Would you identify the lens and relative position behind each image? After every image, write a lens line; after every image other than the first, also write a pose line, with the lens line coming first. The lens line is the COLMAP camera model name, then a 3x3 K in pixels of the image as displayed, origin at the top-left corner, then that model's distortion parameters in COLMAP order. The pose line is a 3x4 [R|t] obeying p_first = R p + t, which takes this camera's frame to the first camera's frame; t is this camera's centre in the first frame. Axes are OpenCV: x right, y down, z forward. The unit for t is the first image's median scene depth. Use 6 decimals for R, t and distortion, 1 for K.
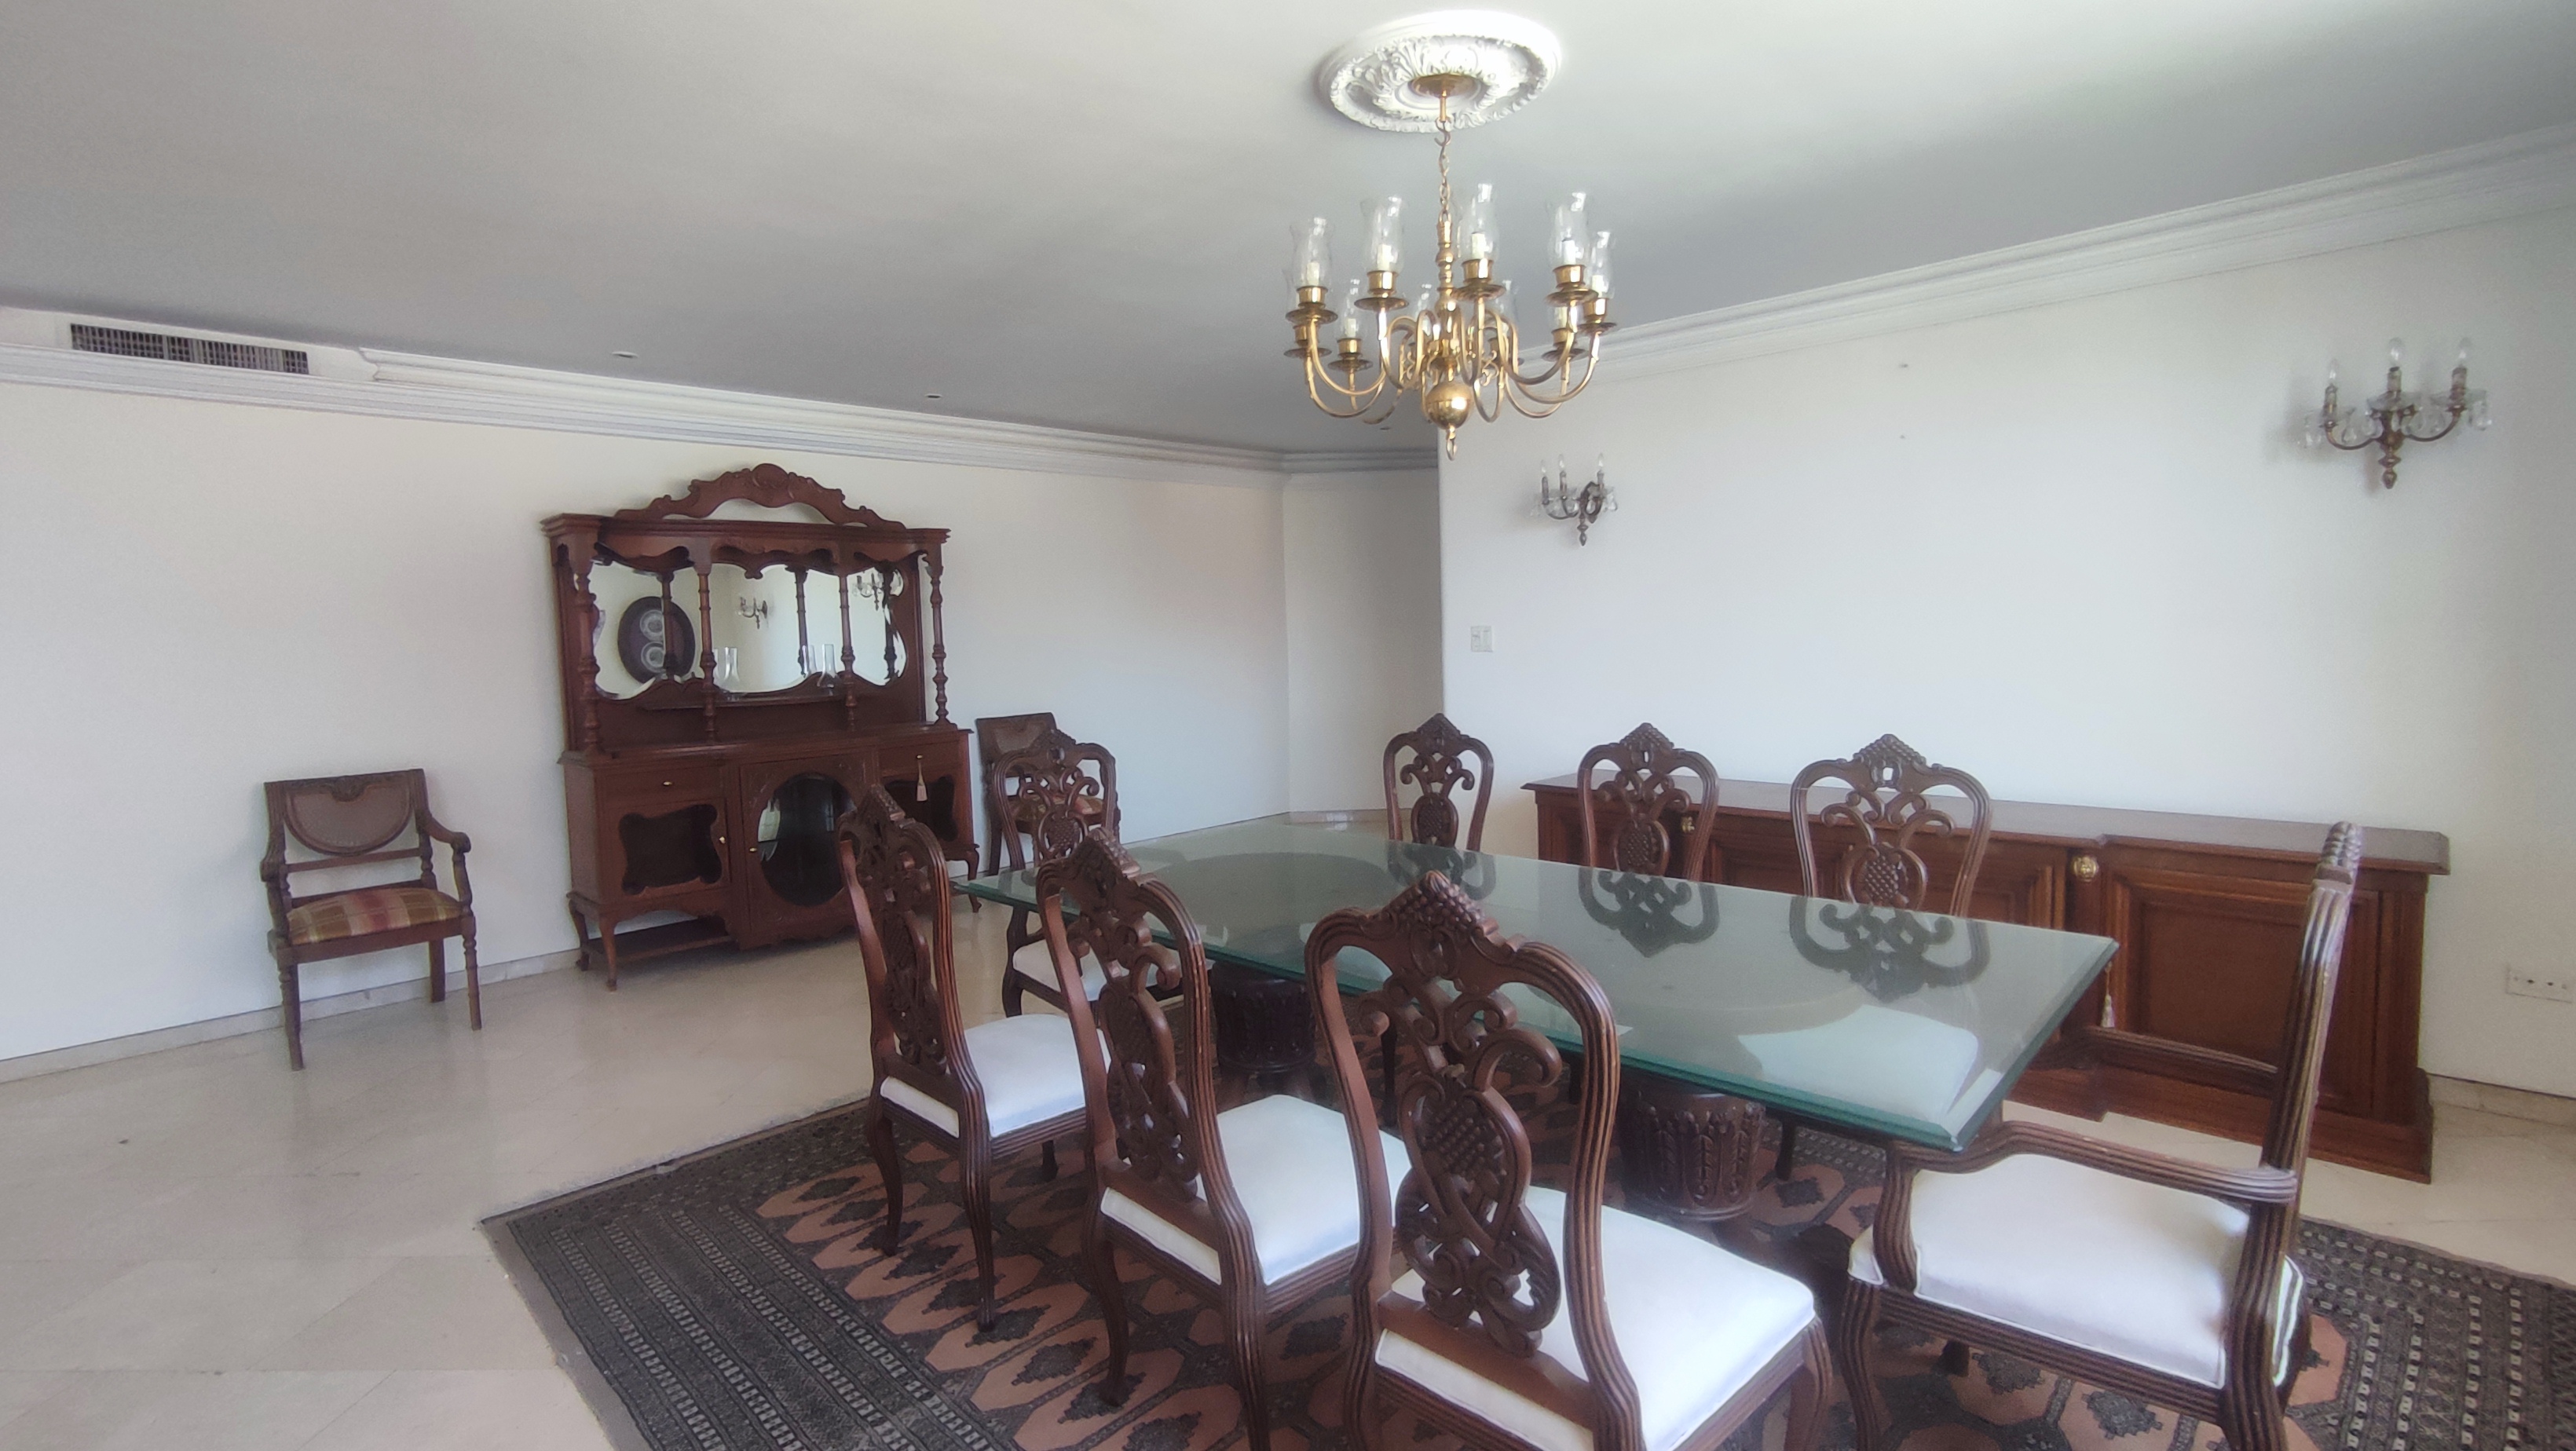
lens RADIAL K [[1173.7, 0, 1281.3], [0, 1173.7, 717.1], [0, 0, 1]] dist [-0.000990, 0.000266]
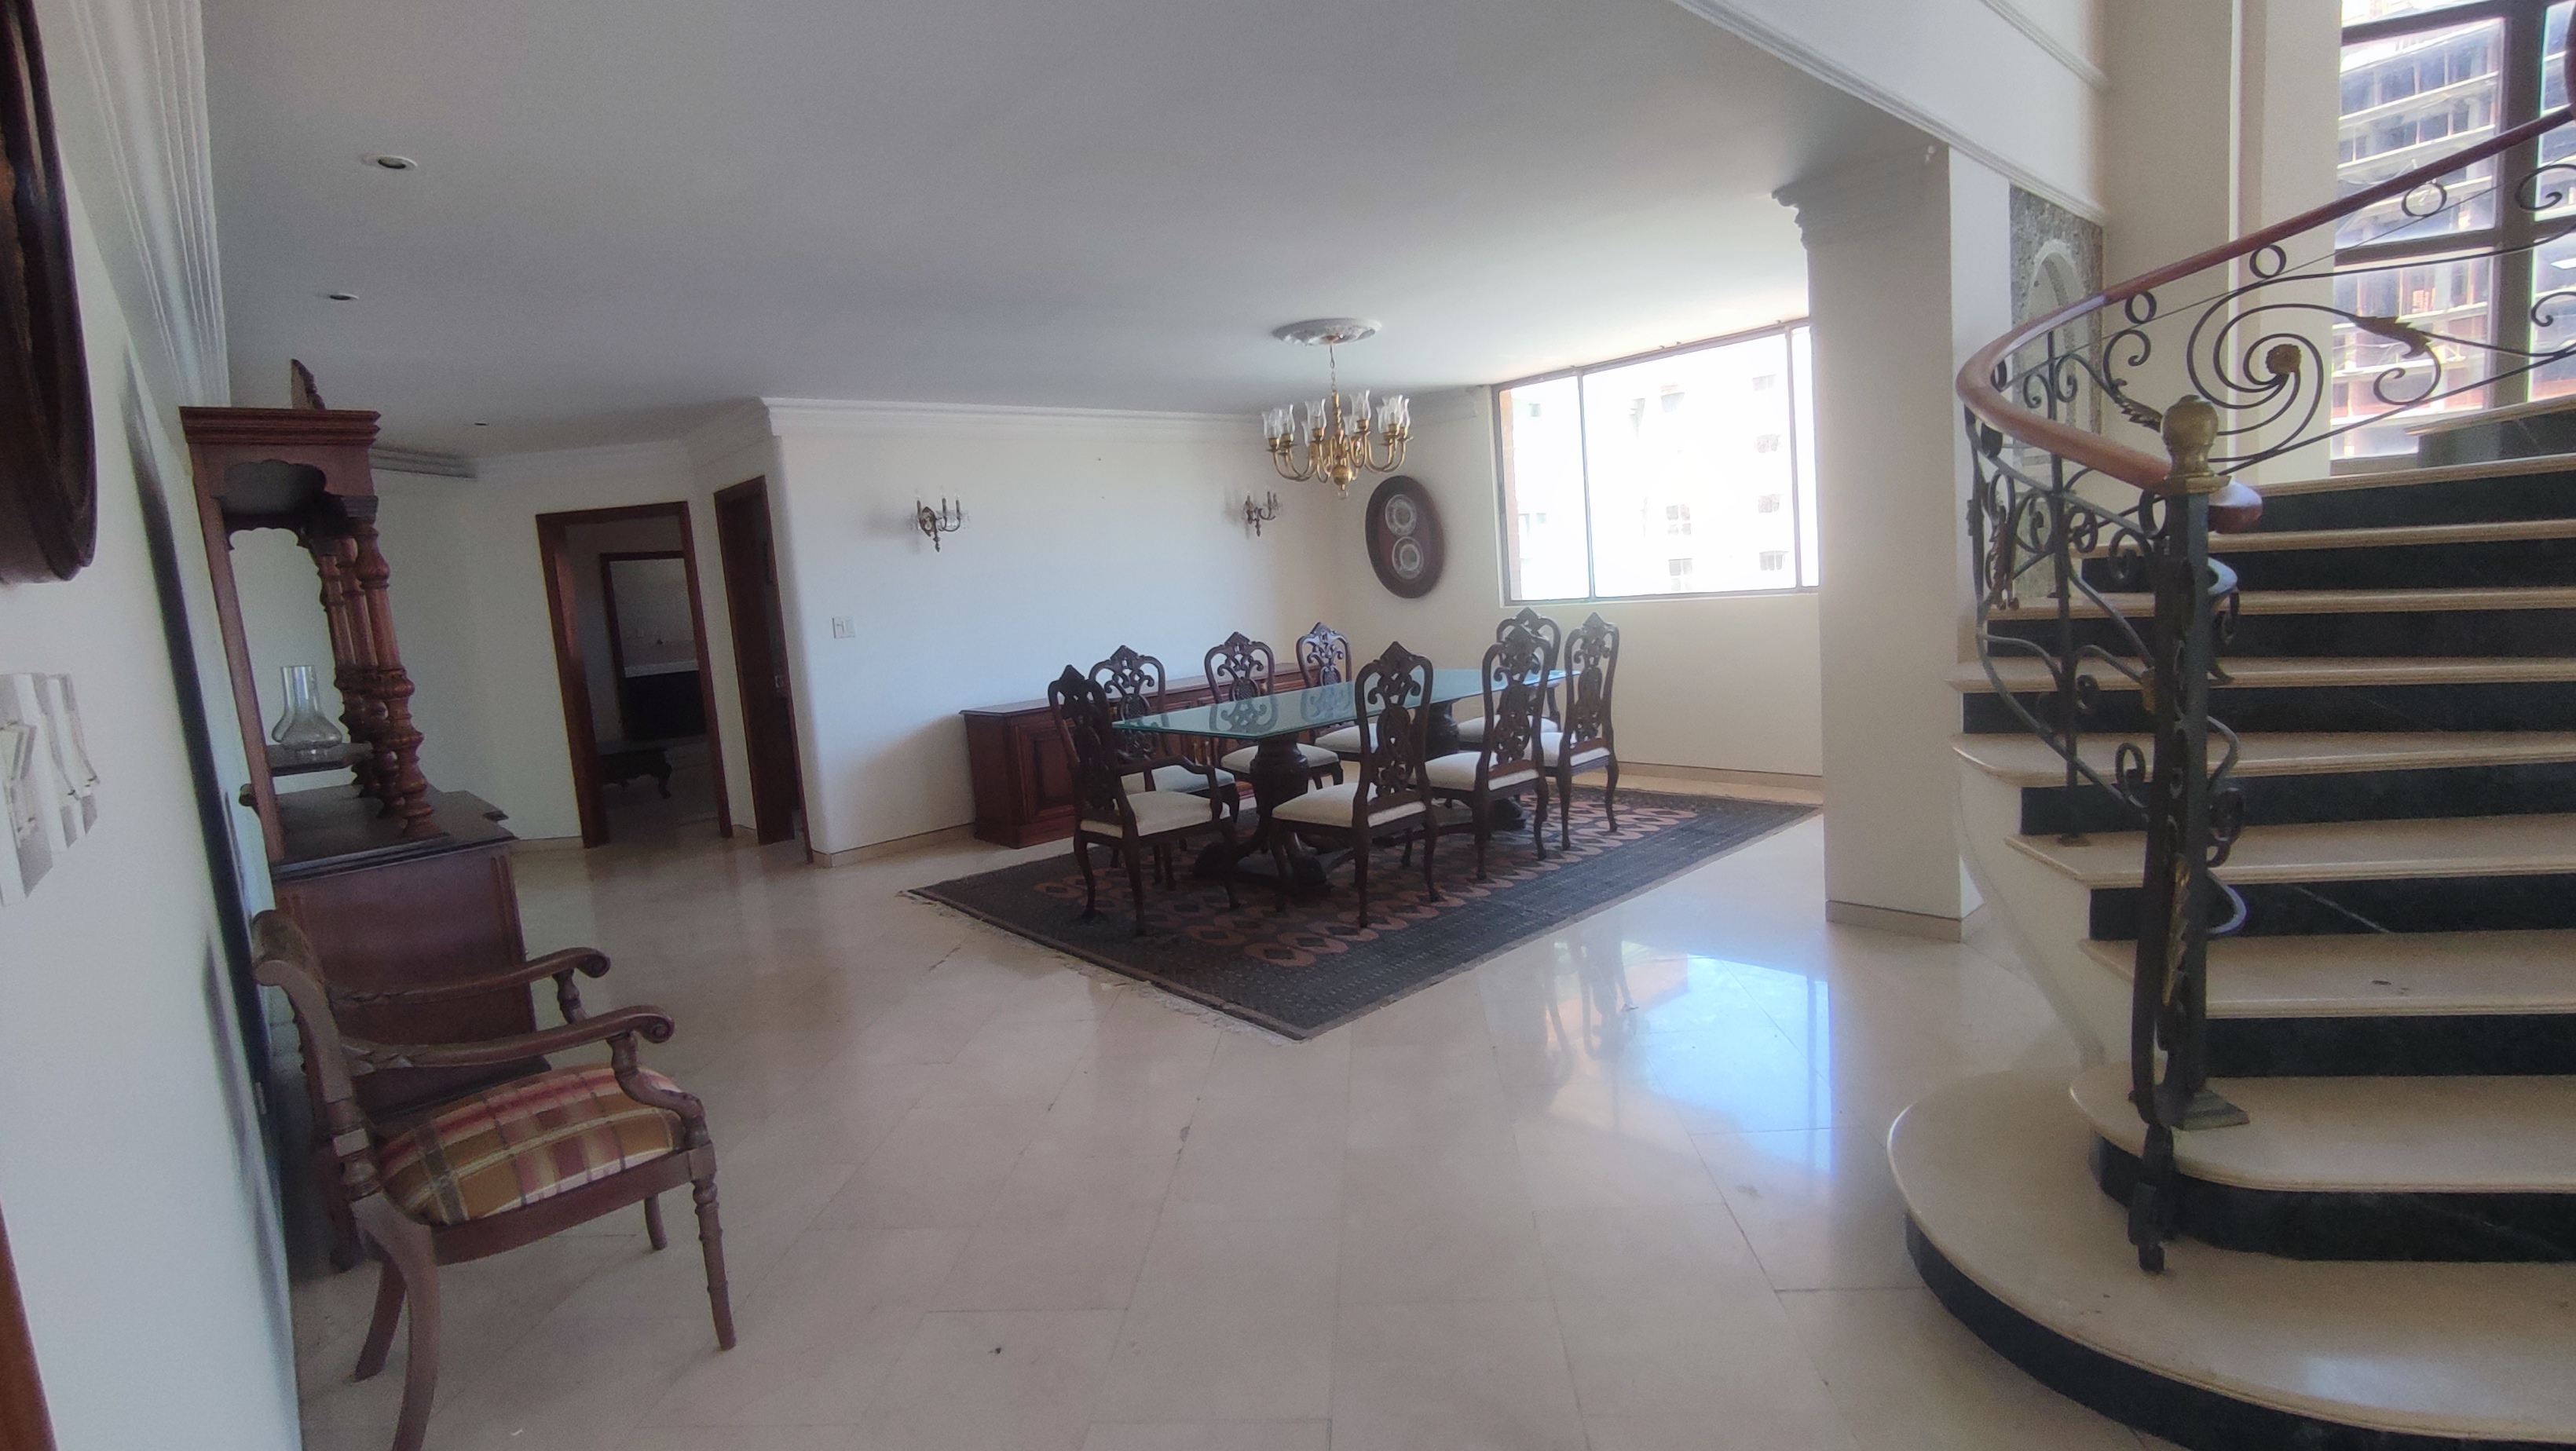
lens RADIAL K [[1173.7, 0, 1281.3], [0, 1173.7, 717.1], [0, 0, 1]] dist [-0.000990, 0.000266]
pose [[0.050525, -0.097524, 0.993950, -1.788571], [0.161950, 0.982849, 0.088202, -0.015547], [-0.985505, 0.156514, 0.065452, 0.848594]]
